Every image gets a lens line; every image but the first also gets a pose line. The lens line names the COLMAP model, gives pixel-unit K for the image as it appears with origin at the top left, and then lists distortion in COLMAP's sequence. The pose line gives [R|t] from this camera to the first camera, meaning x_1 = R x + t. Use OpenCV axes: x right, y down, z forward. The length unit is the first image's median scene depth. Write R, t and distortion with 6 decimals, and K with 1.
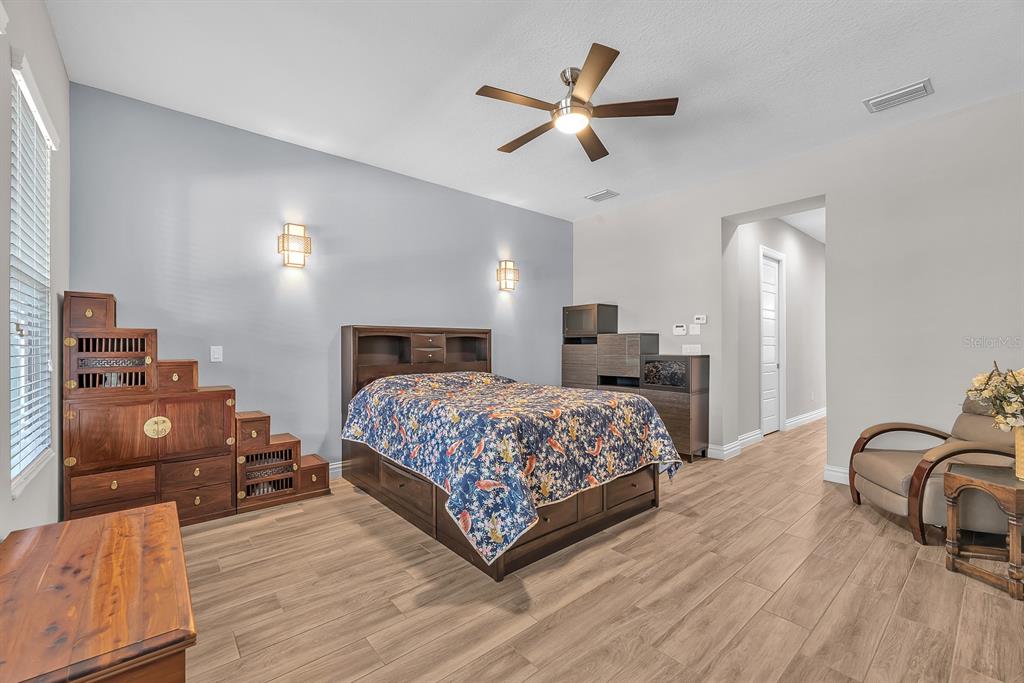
lens RADIAL K [[428.5, 0, 512.0], [0, 428.5, 341.5], [0, 0, 1]] dist [-0.034640, 0.029726]
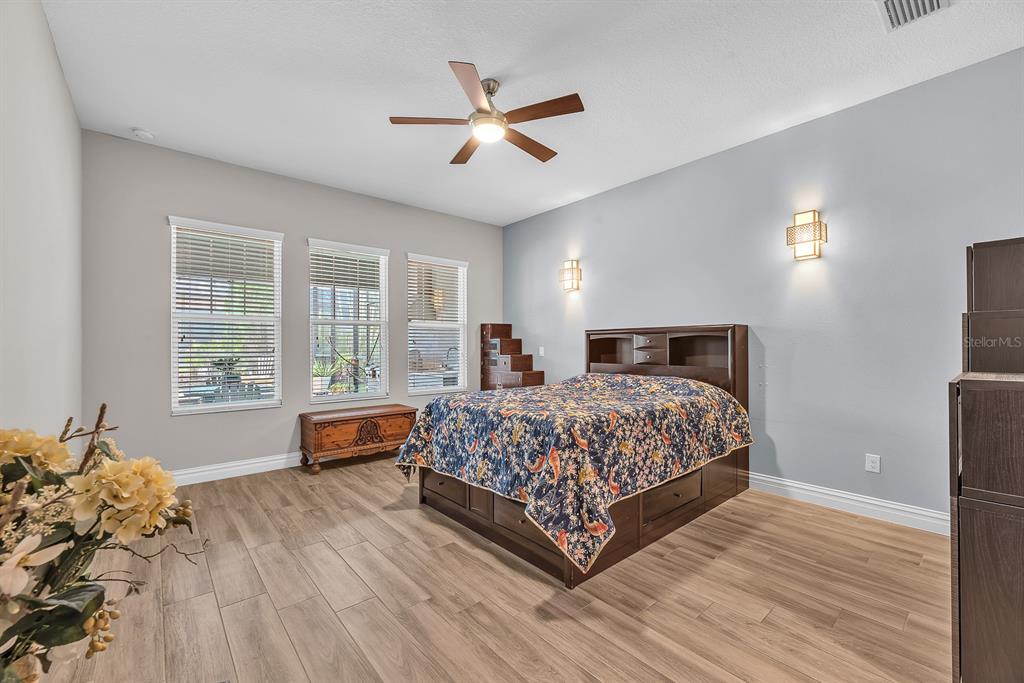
lens RADIAL K [[409.5, 0, 512.0], [0, 409.5, 341.5], [0, 0, 1]] dist [0.000221, 0.000013]
pose [[0.000792, -0.010202, -0.999948, 1.101385], [0.021552, 0.999716, -0.010183, 0.004353], [0.999767, -0.021543, 0.001012, 1.016016]]
